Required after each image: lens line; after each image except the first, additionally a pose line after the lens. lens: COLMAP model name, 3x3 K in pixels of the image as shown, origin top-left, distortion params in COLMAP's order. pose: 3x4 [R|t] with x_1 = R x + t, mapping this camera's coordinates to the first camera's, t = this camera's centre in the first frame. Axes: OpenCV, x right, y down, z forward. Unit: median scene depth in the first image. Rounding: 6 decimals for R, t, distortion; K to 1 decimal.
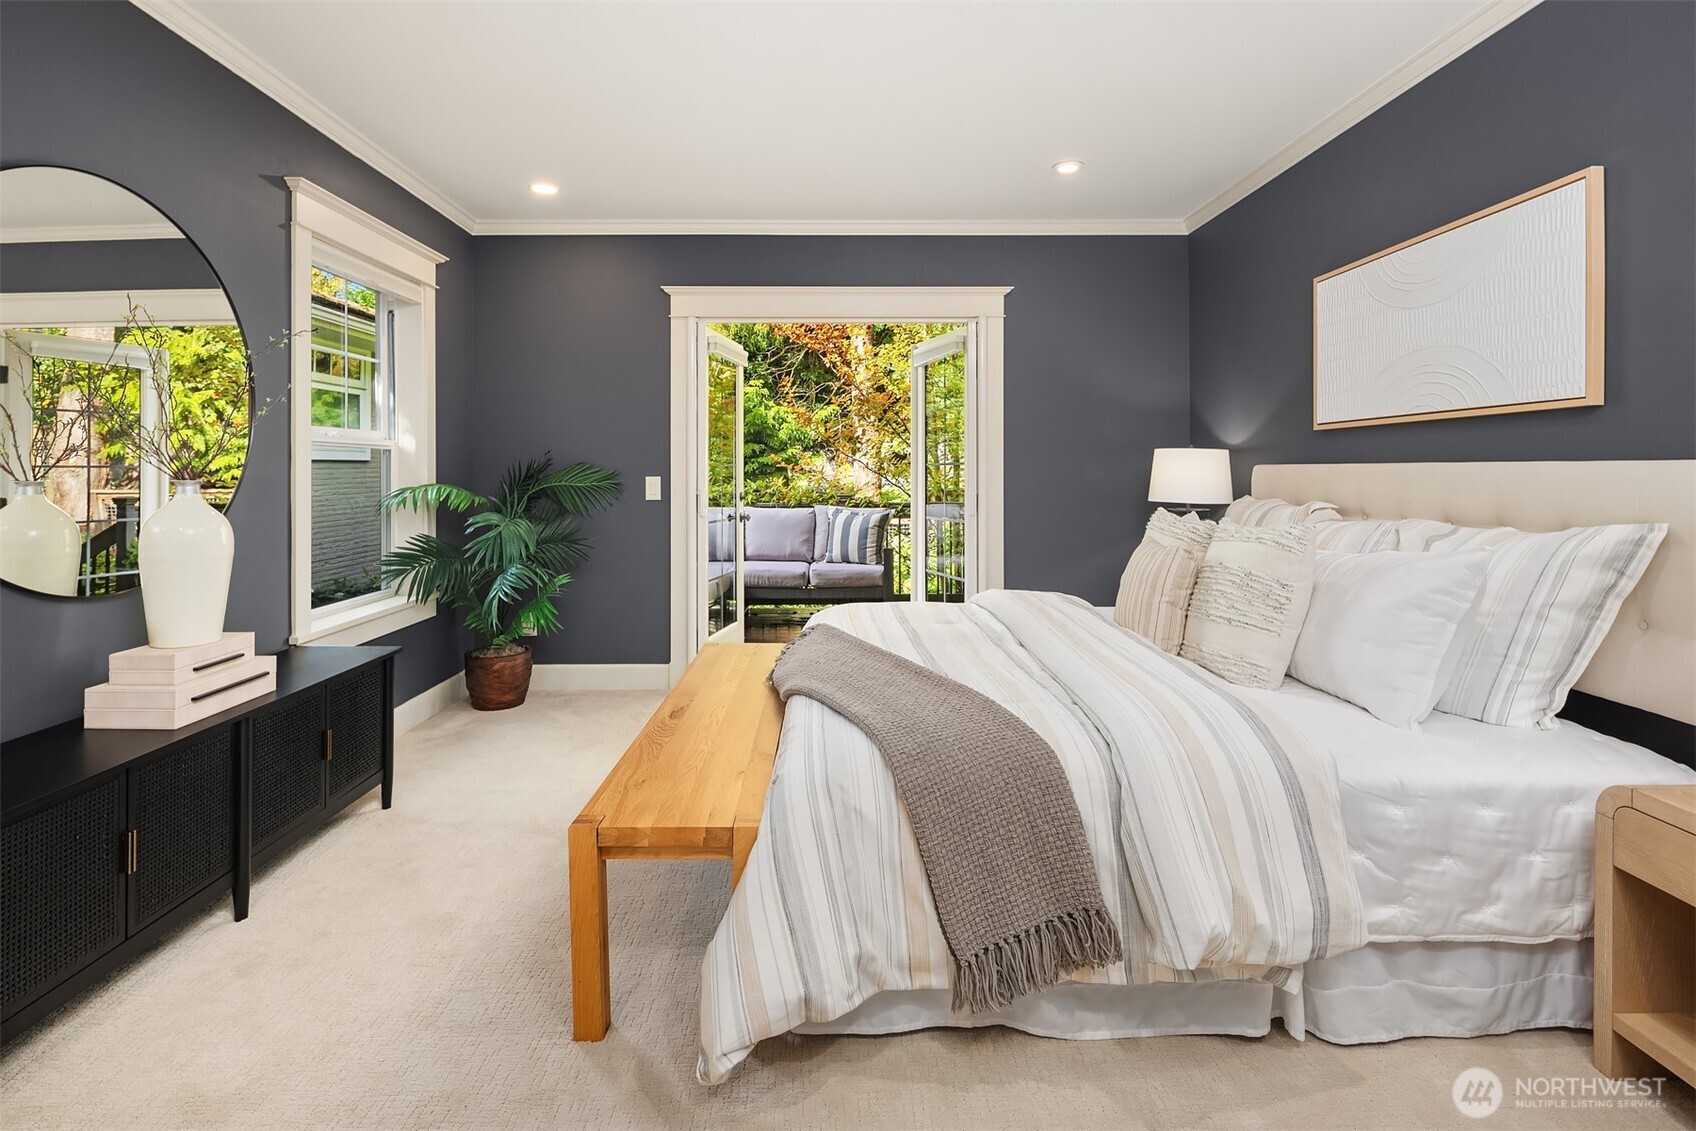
lens RADIAL K [[841.7, 0, 850.0], [0, 841.7, 486.5], [0, 0, 1]] dist [-0.001238, -0.001034]
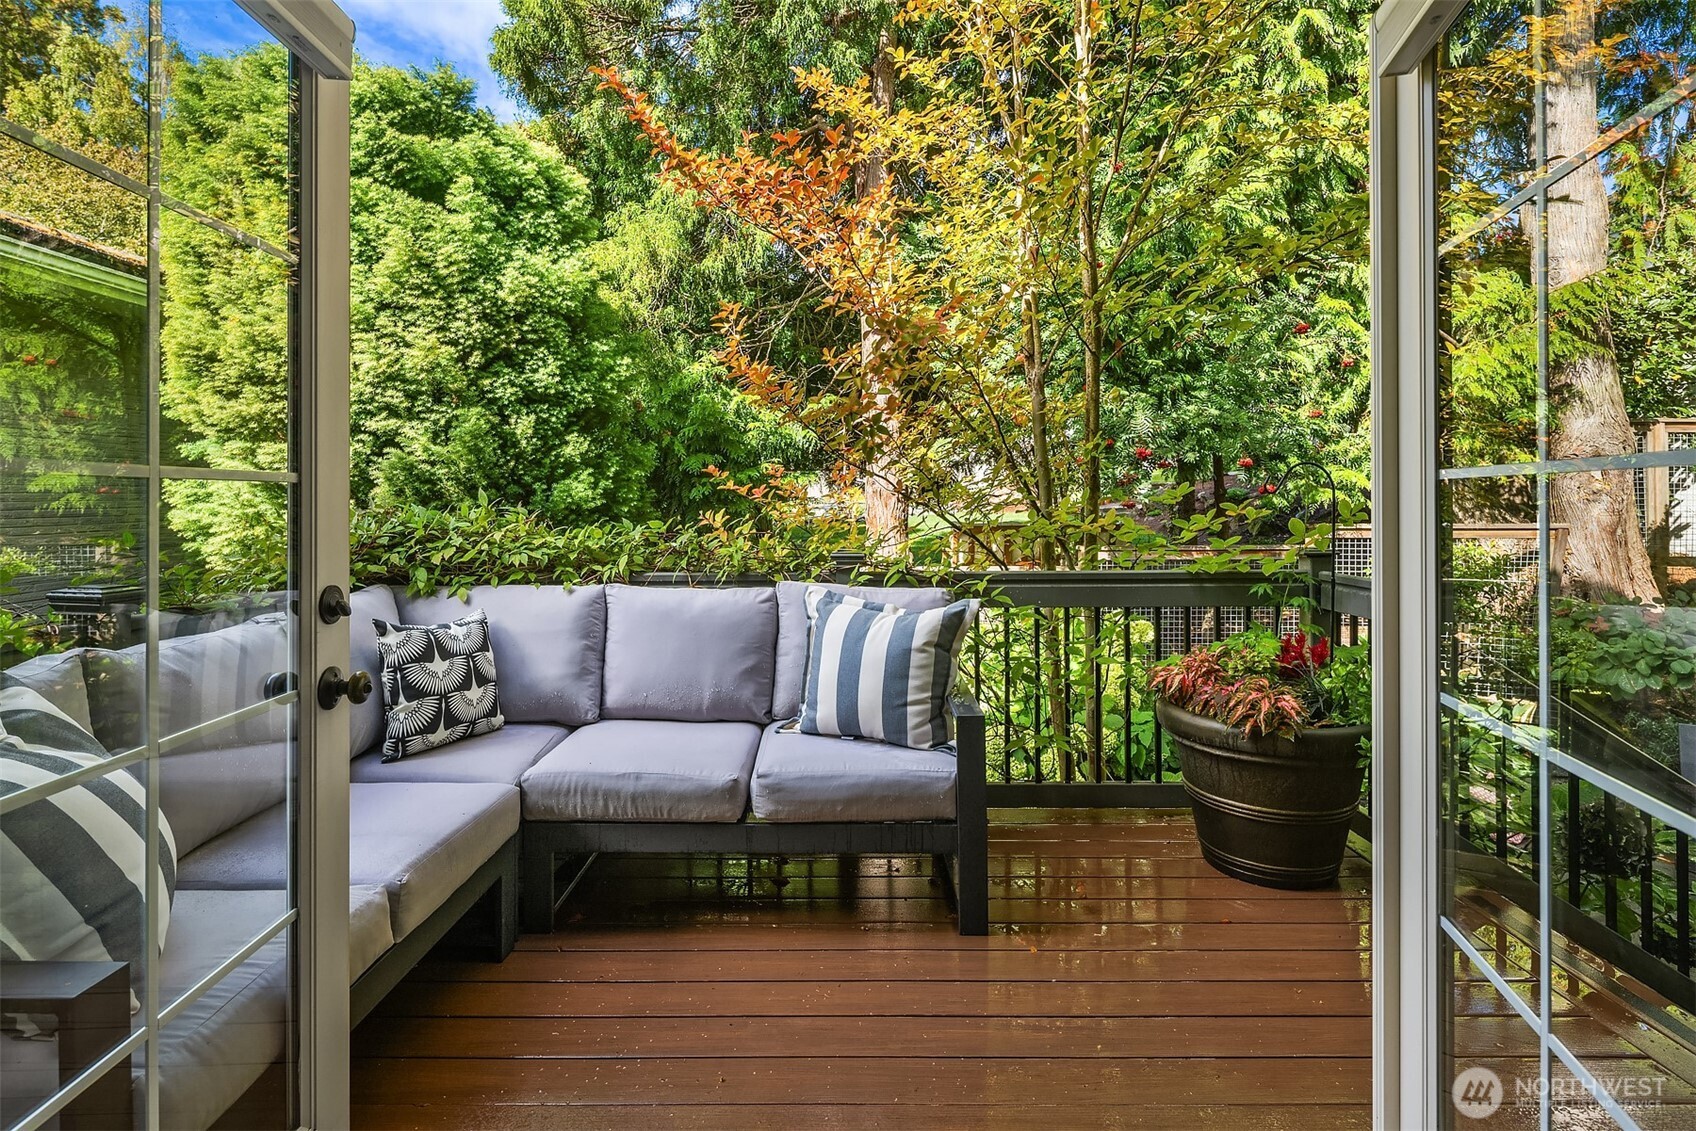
lens RADIAL K [[846.3, 0, 844.7], [0, 846.3, 502.6], [0, 0, 1]] dist [-0.000168, -0.000125]
pose [[0.999920, 0.003238, -0.012235, -0.005524], [-0.003380, 0.999928, -0.011544, -0.020142], [0.012197, 0.011584, 0.999859, 0.984117]]
